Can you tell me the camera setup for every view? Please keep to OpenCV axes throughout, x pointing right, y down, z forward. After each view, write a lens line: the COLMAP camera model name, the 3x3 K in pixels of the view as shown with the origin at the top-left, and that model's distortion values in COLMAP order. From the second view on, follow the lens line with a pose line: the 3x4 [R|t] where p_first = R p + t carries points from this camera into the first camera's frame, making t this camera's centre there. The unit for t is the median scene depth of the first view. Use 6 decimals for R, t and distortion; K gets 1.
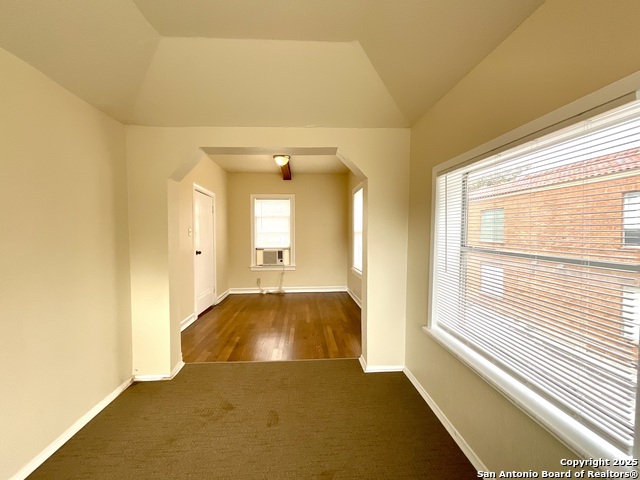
lens RADIAL K [[252.9, 0, 316.7], [0, 252.9, 239.6], [0, 0, 1]] dist [0.001776, 0.000064]
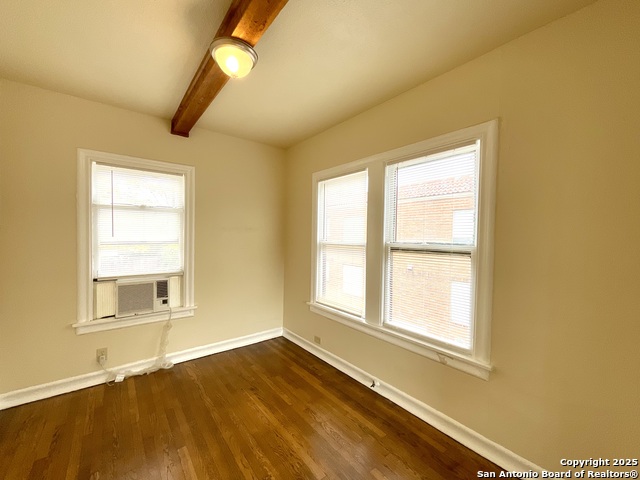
lens RADIAL K [[252.9, 0, 321.5], [0, 252.9, 242.8], [0, 0, 1]] dist [0.001776, 0.000064]
pose [[0.819067, 0.008916, 0.573629, -0.171774], [-0.007809, 0.999960, -0.004393, -0.027296], [-0.573645, -0.000881, 0.819104, 0.434035]]
